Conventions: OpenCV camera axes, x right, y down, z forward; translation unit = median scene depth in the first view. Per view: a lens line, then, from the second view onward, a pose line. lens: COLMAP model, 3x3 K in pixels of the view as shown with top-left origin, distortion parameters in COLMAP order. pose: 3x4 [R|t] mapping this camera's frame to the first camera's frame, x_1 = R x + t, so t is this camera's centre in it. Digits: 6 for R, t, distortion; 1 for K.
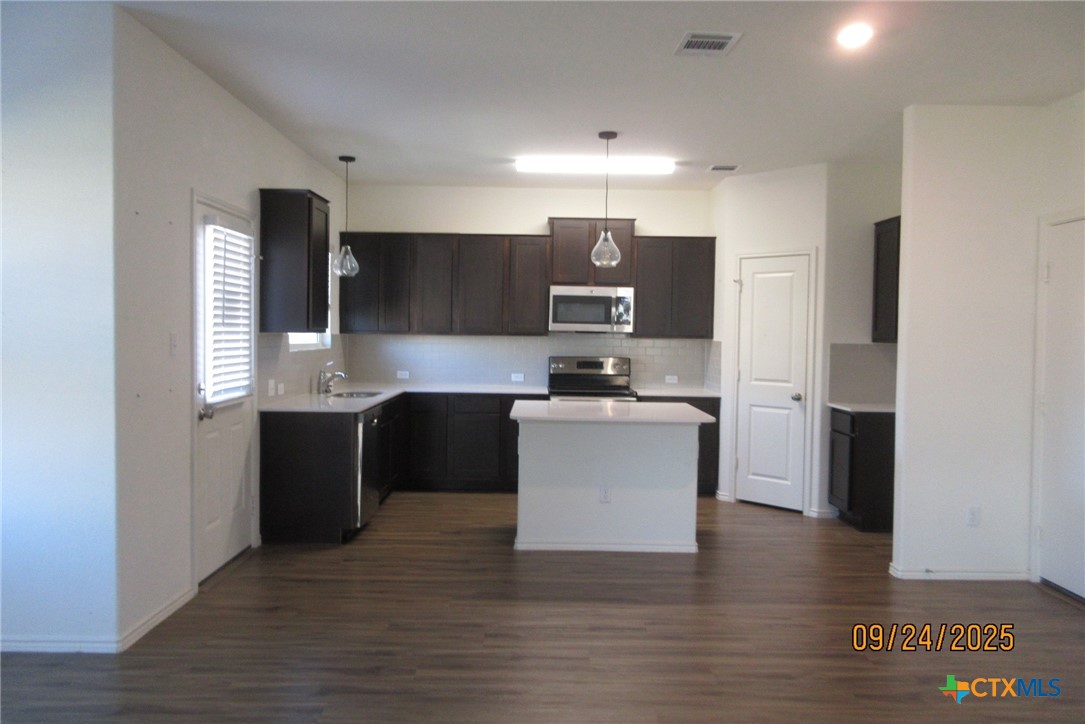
lens RADIAL K [[801.9, 0, 543.3], [0, 801.9, 363.6], [0, 0, 1]] dist [-0.007295, 0.011816]
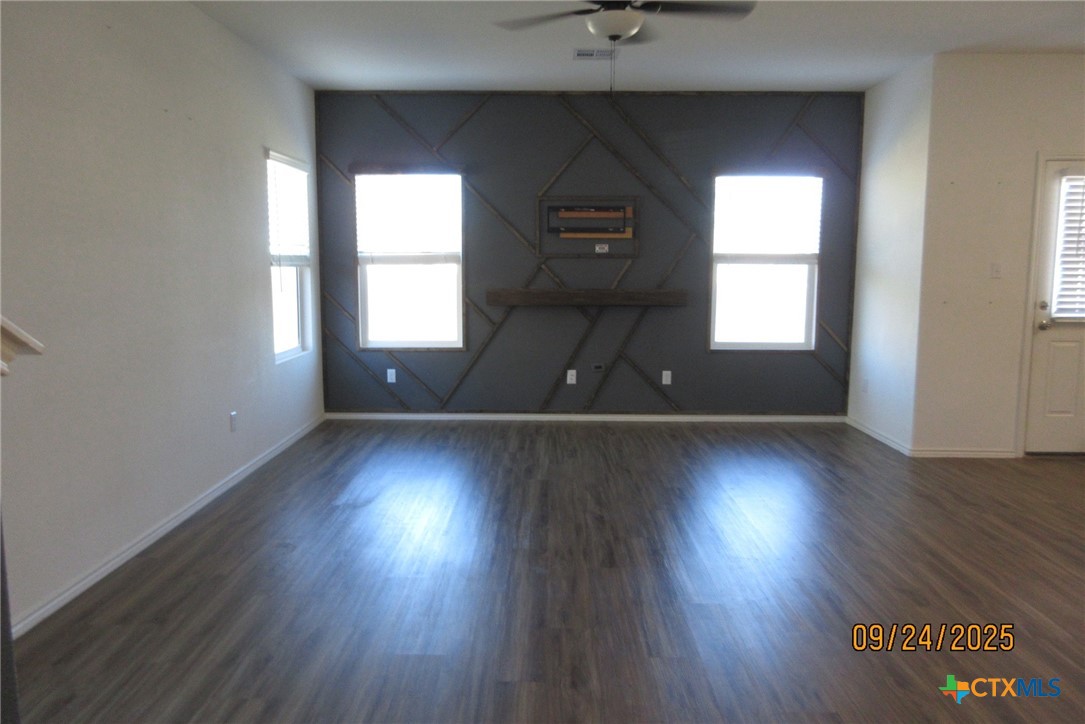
lens RADIAL K [[801.9, 0, 542.7], [0, 801.9, 364.0], [0, 0, 1]] dist [-0.007295, 0.011816]
pose [[-0.022050, 0.111440, -0.993526, 0.892393], [-0.047267, 0.992541, 0.112379, 0.018170], [0.998639, 0.049439, -0.016618, 0.212437]]
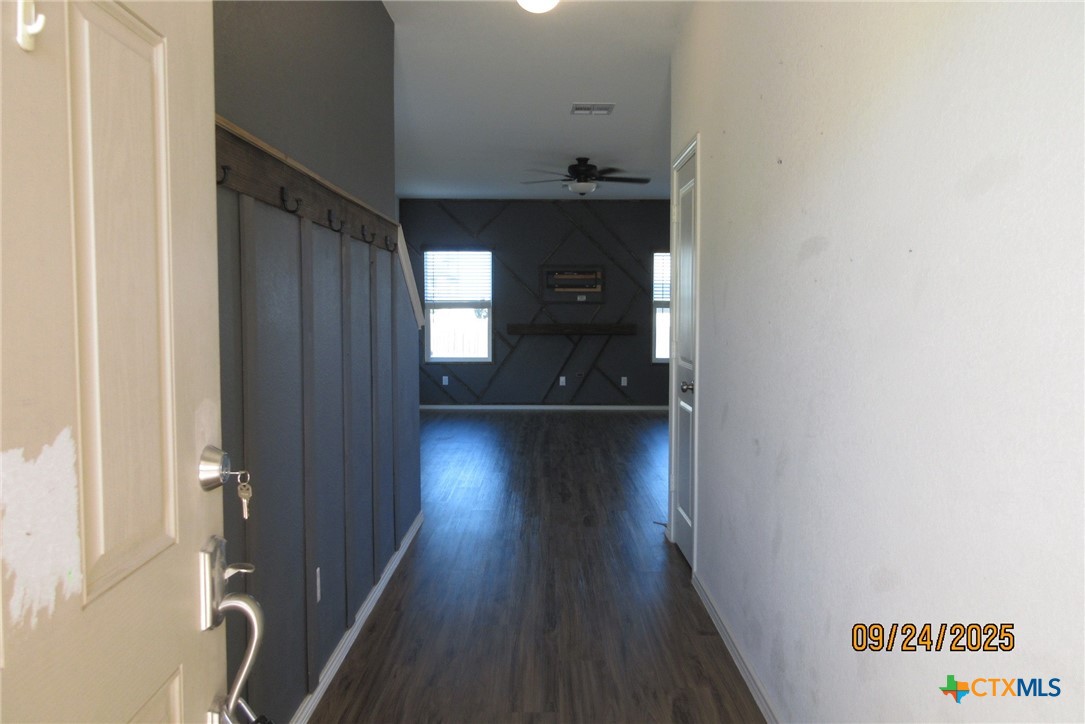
lens RADIAL K [[801.9, 0, 540.3], [0, 801.9, 358.8], [0, 0, 1]] dist [-0.007295, 0.011816]
pose [[-0.015871, 0.052667, -0.998486, 1.856442], [-0.045238, 0.997551, 0.053337, 0.025375], [0.998850, 0.046016, -0.013450, 0.205967]]
